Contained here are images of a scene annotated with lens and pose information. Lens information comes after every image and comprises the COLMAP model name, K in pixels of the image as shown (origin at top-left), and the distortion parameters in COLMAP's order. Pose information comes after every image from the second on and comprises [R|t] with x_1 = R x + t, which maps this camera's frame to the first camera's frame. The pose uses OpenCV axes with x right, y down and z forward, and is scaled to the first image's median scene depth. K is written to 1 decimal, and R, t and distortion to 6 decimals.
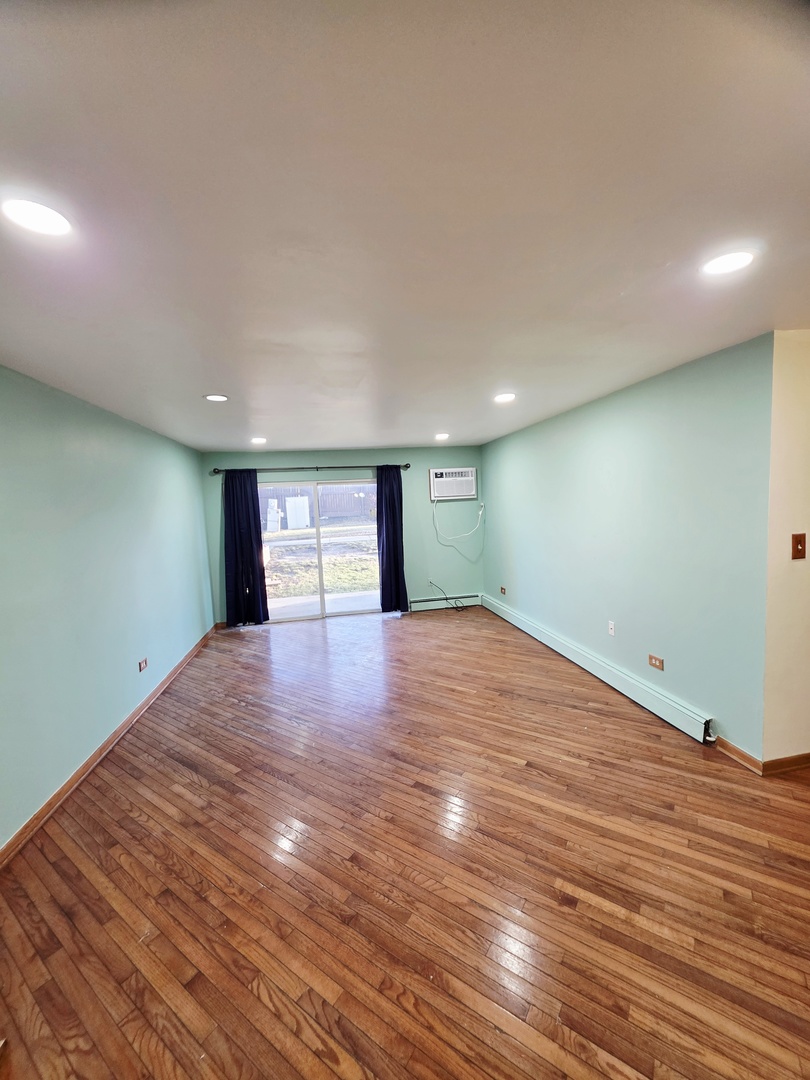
lens RADIAL K [[432.7, 0, 403.3], [0, 432.7, 534.8], [0, 0, 1]] dist [0.001068, 0.000155]
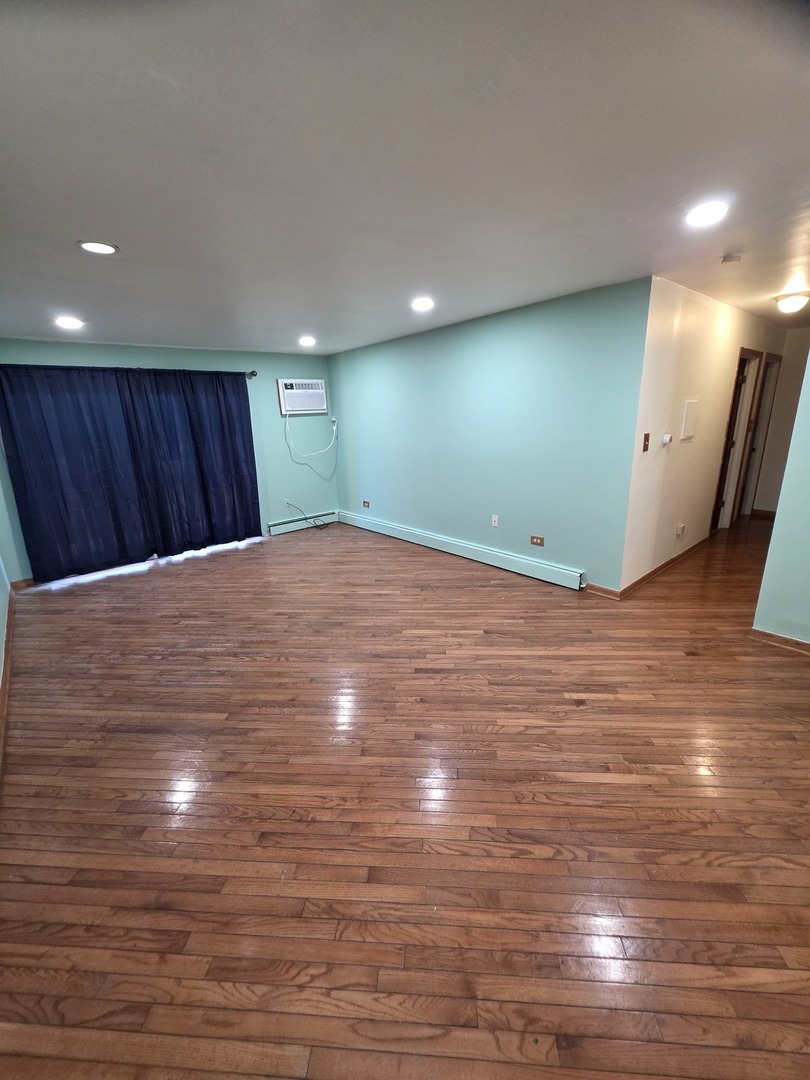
lens RADIAL K [[432.7, 0, 403.3], [0, 432.7, 534.8], [0, 0, 1]] dist [0.001068, 0.000155]
pose [[0.868623, -0.122625, 0.480060, -0.526320], [0.037202, 0.982297, 0.183600, 0.034777], [-0.494075, -0.141620, 0.857807, 0.128039]]
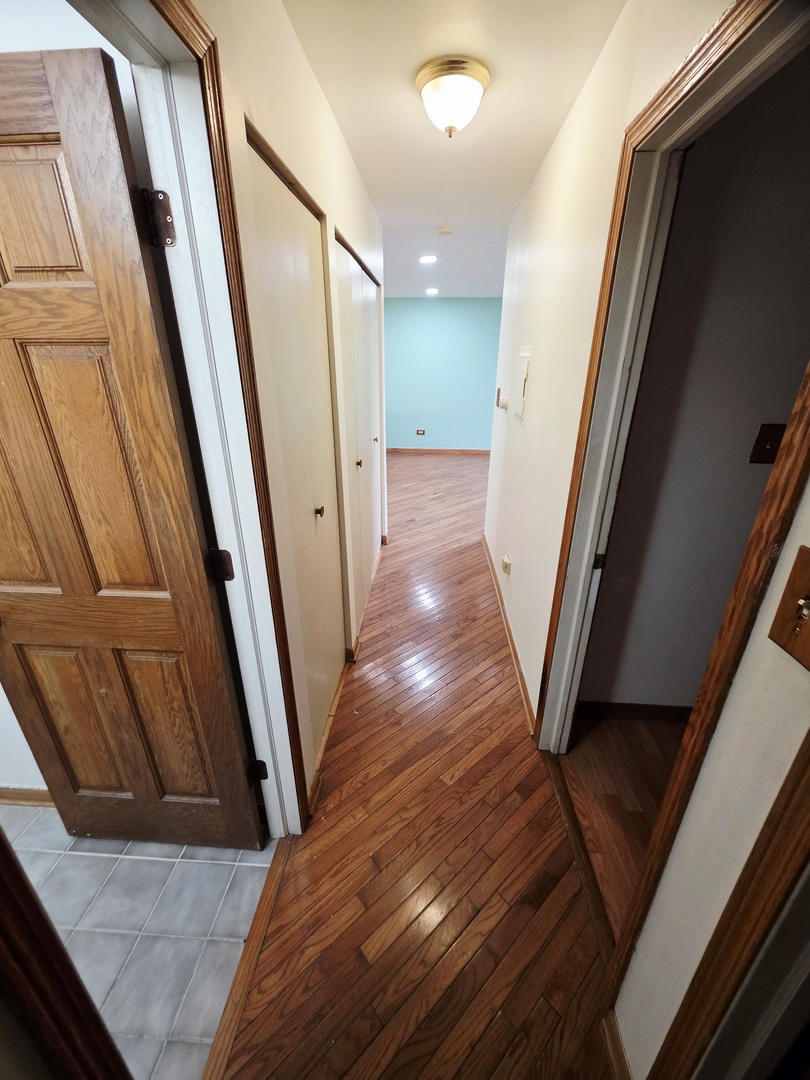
lens RADIAL K [[432.7, 0, 403.3], [0, 432.7, 534.8], [0, 0, 1]] dist [0.001068, 0.000155]
pose [[-0.250946, 0.410740, -0.876538, 2.437122], [-0.069488, 0.895533, 0.439535, -0.170045], [0.965504, 0.171209, -0.196189, 1.073528]]
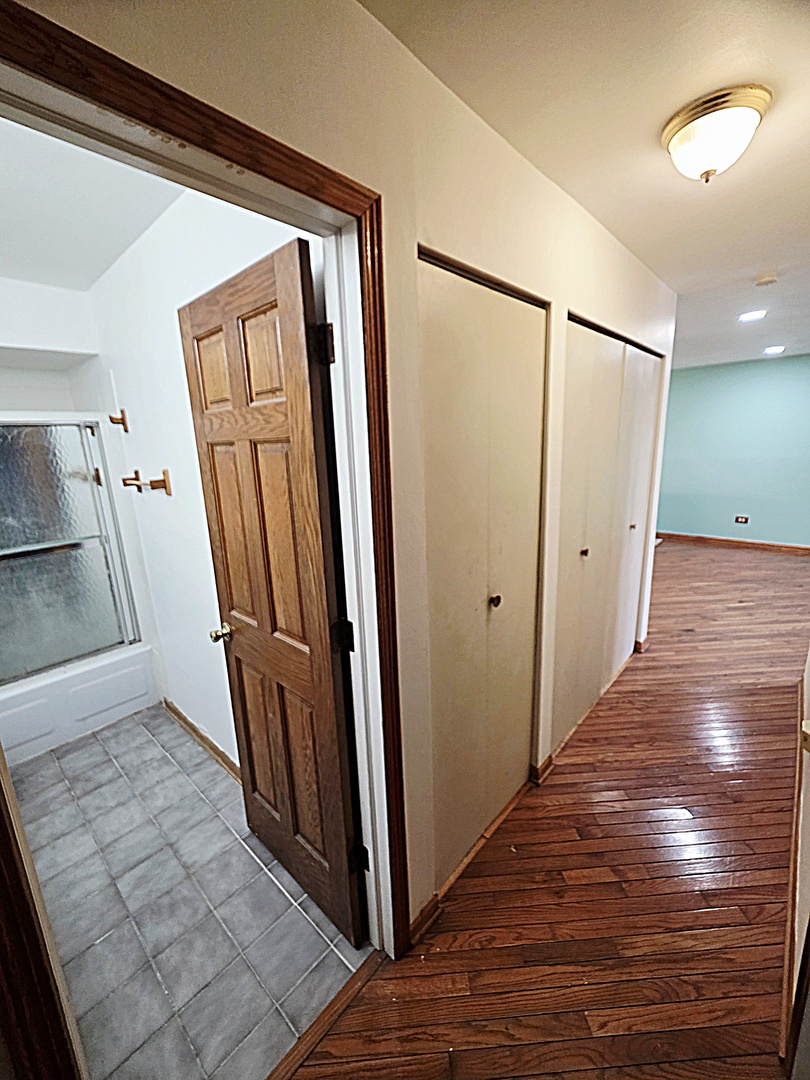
lens RADIAL K [[435.4, 0, 405.6], [0, 435.4, 535.2], [0, 0, 1]] dist [-0.001178, -0.000008]
pose [[-0.793124, 0.202876, -0.574278, 2.294596], [0.023235, 0.952285, 0.304326, -0.180612], [0.608617, 0.228025, -0.759994, 1.193363]]
